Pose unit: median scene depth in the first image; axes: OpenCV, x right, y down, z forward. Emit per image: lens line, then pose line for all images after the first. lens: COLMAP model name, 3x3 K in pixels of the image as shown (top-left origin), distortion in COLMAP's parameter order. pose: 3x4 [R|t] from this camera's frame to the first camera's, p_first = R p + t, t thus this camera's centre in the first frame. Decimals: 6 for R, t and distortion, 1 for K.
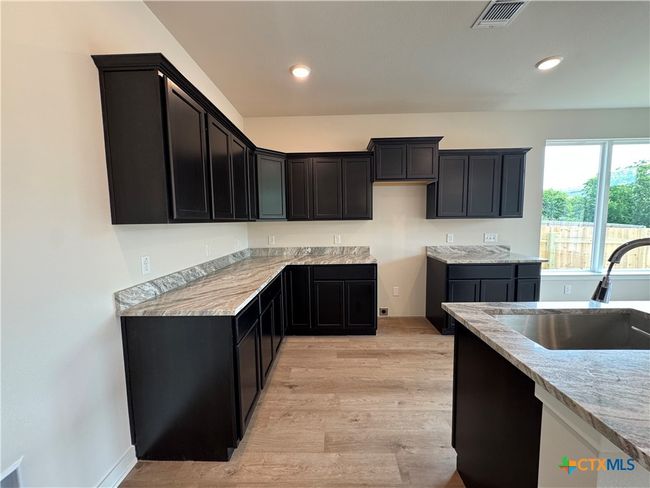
lens RADIAL K [[258.9, 0, 325.0], [0, 258.9, 241.9], [0, 0, 1]] dist [-0.003782, -0.000239]
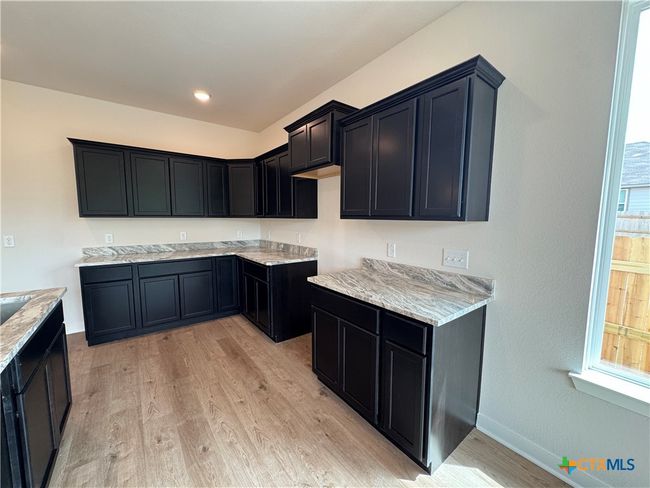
lens RADIAL K [[258.9, 0, 324.8], [0, 258.9, 245.1], [0, 0, 1]] dist [-0.003782, -0.000239]
pose [[0.625036, 0.101176, -0.774011, 1.137933], [-0.078730, 0.994679, 0.066444, -0.072653], [0.776615, 0.019408, 0.629676, 0.632176]]
